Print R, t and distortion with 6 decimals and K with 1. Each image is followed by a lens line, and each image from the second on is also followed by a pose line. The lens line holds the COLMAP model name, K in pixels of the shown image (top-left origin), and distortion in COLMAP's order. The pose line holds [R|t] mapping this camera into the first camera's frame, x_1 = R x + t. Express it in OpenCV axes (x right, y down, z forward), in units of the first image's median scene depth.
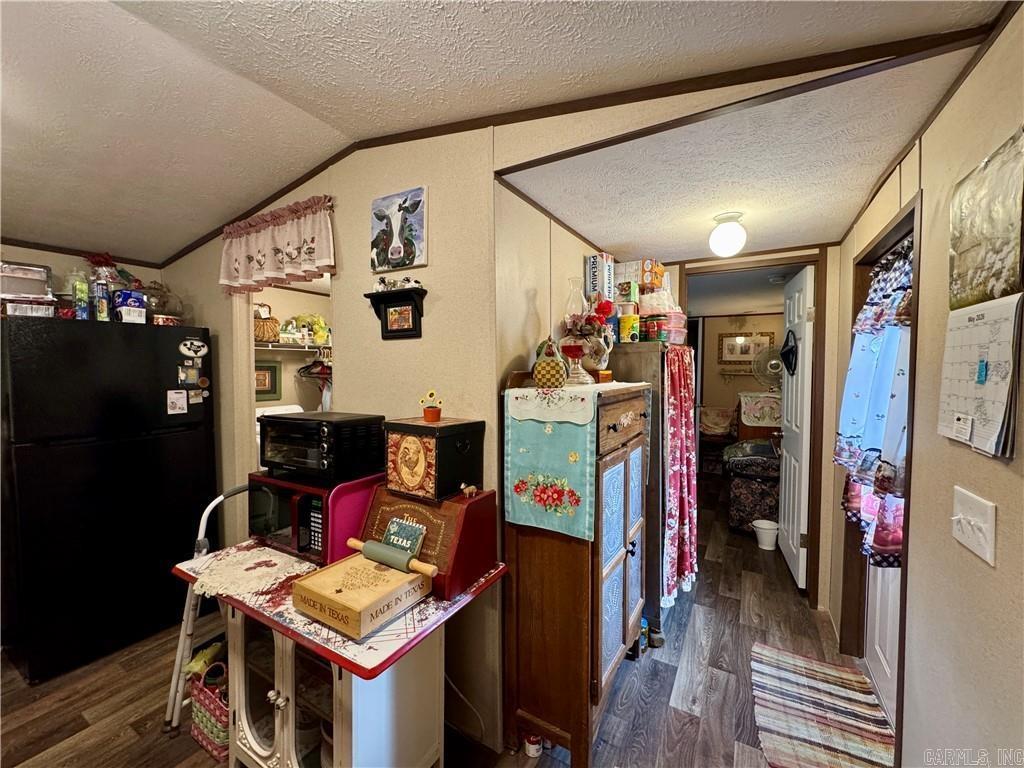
lens RADIAL K [[409.5, 0, 510.3], [0, 409.5, 383.9], [0, 0, 1]] dist [-0.002801, 0.000727]
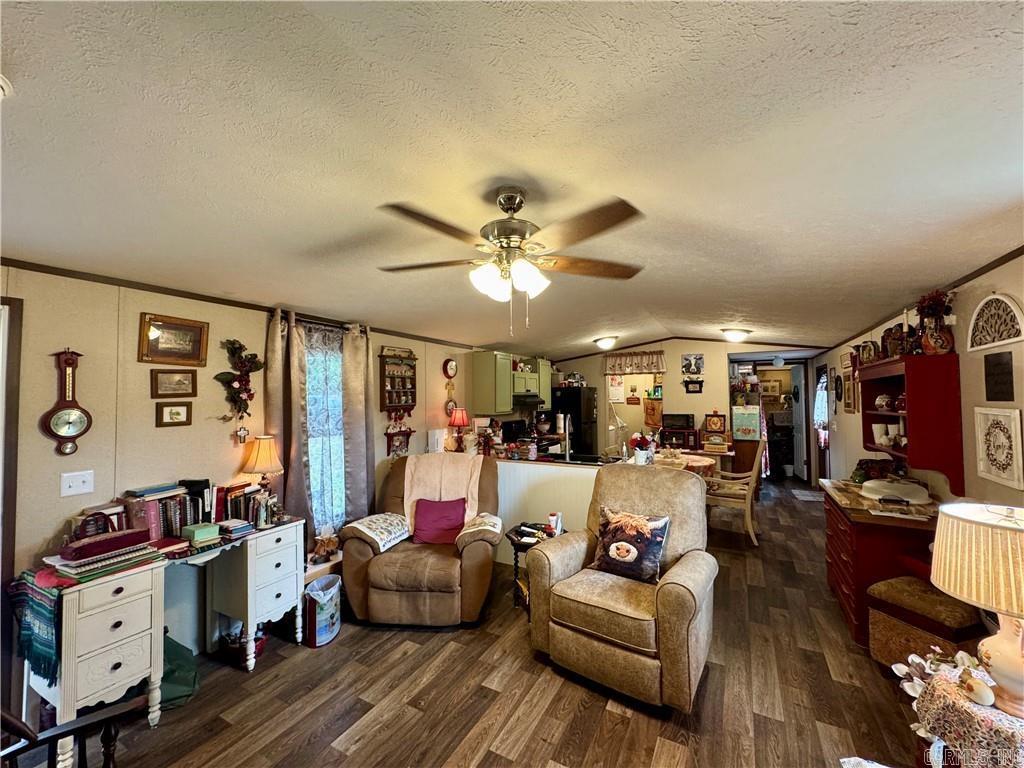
lens RADIAL K [[409.5, 0, 512.4], [0, 409.5, 383.4], [0, 0, 1]] dist [-0.002801, 0.000727]
pose [[0.999668, -0.004047, 0.025456, -1.923632], [0.005936, 0.997196, -0.074598, 0.063357], [-0.025083, 0.074725, 0.996889, -2.523825]]
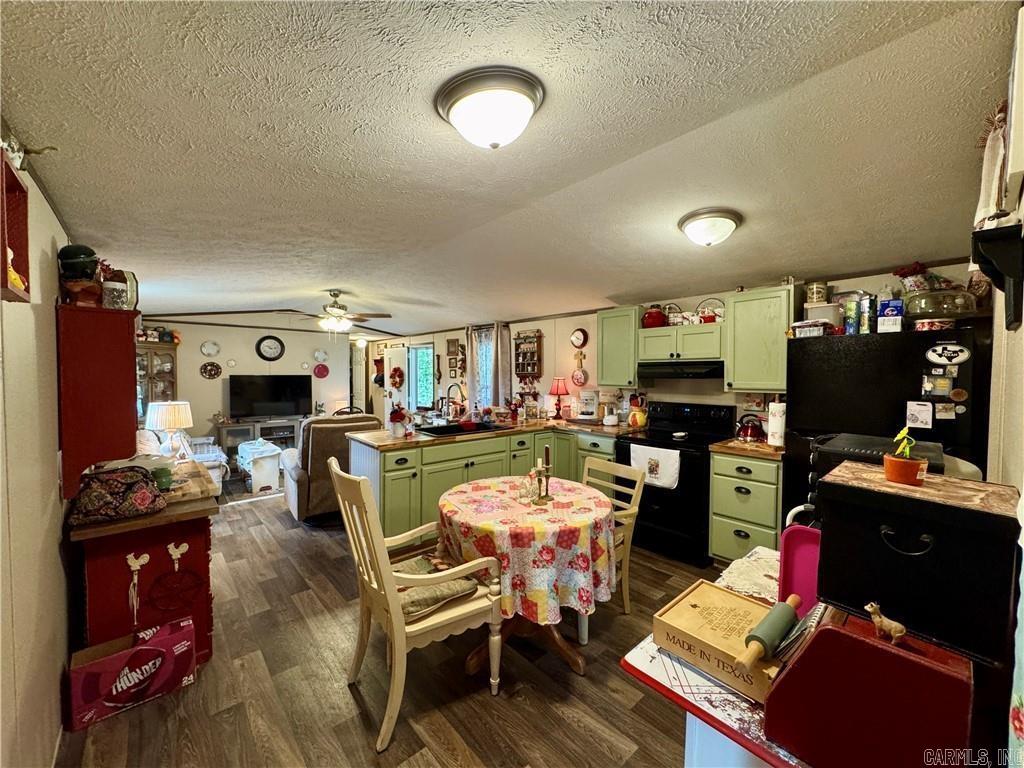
lens RADIAL K [[409.5, 0, 514.5], [0, 409.5, 385.5], [0, 0, 1]] dist [-0.002801, 0.000727]
pose [[-0.307427, 0.032889, -0.951003, 0.408337], [-0.039840, 0.998081, 0.047396, -0.035644], [0.950737, 0.052459, -0.305527, 0.549228]]
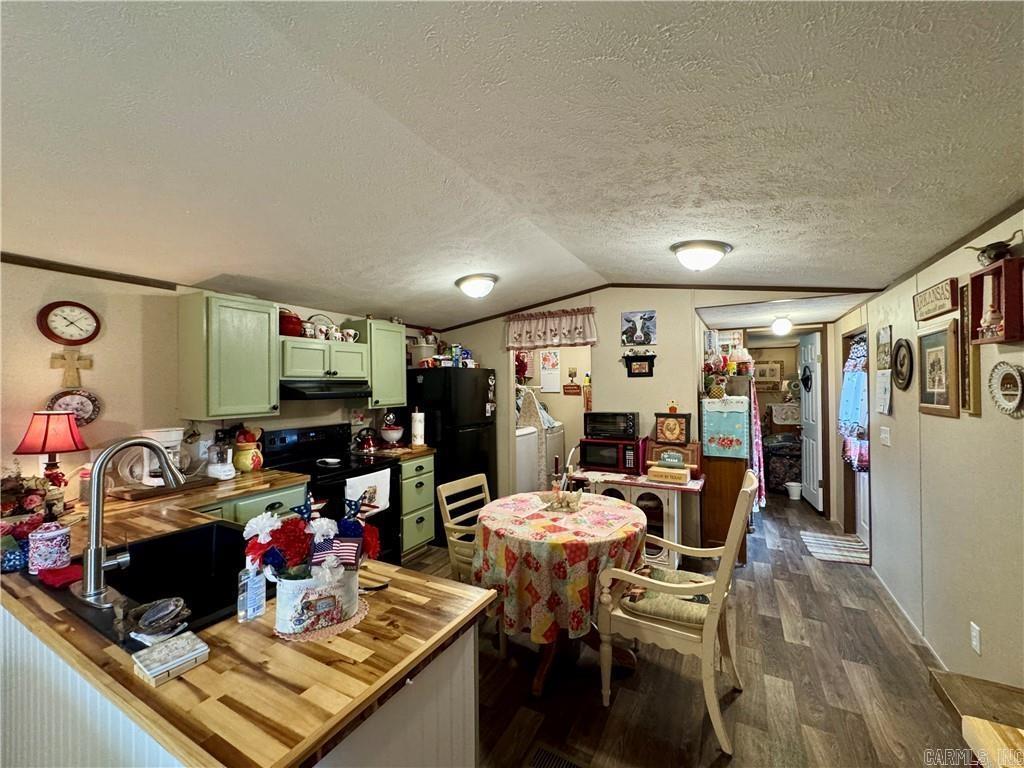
lens RADIAL K [[409.5, 0, 511.7], [0, 409.5, 384.2], [0, 0, 1]] dist [-0.002801, 0.000727]
pose [[0.999582, -0.009530, 0.027280, -0.983146], [0.010746, 0.998939, -0.044771, 0.017463], [-0.026824, 0.045045, 0.998625, -1.116617]]
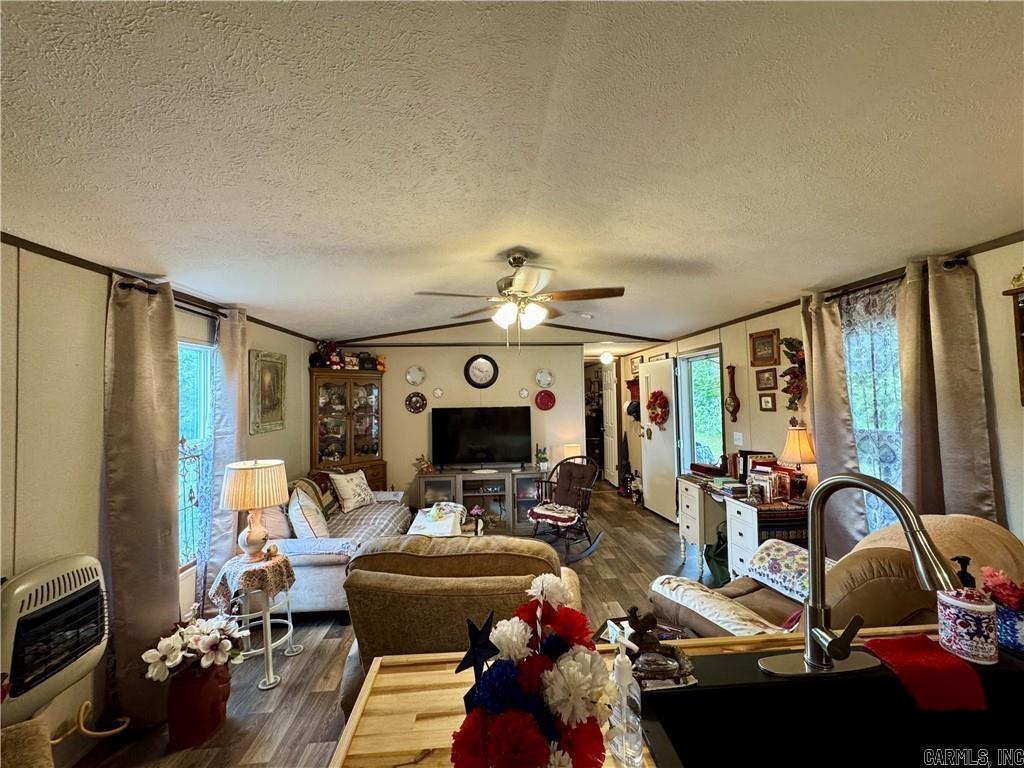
lens RADIAL K [[409.5, 0, 511.0], [0, 409.5, 384.0], [0, 0, 1]] dist [-0.002801, 0.000727]
pose [[-0.827517, 0.001785, -0.561438, -1.029090], [0.000168, 0.999996, 0.002931, -0.030365], [0.561441, 0.002331, -0.827514, -0.276236]]
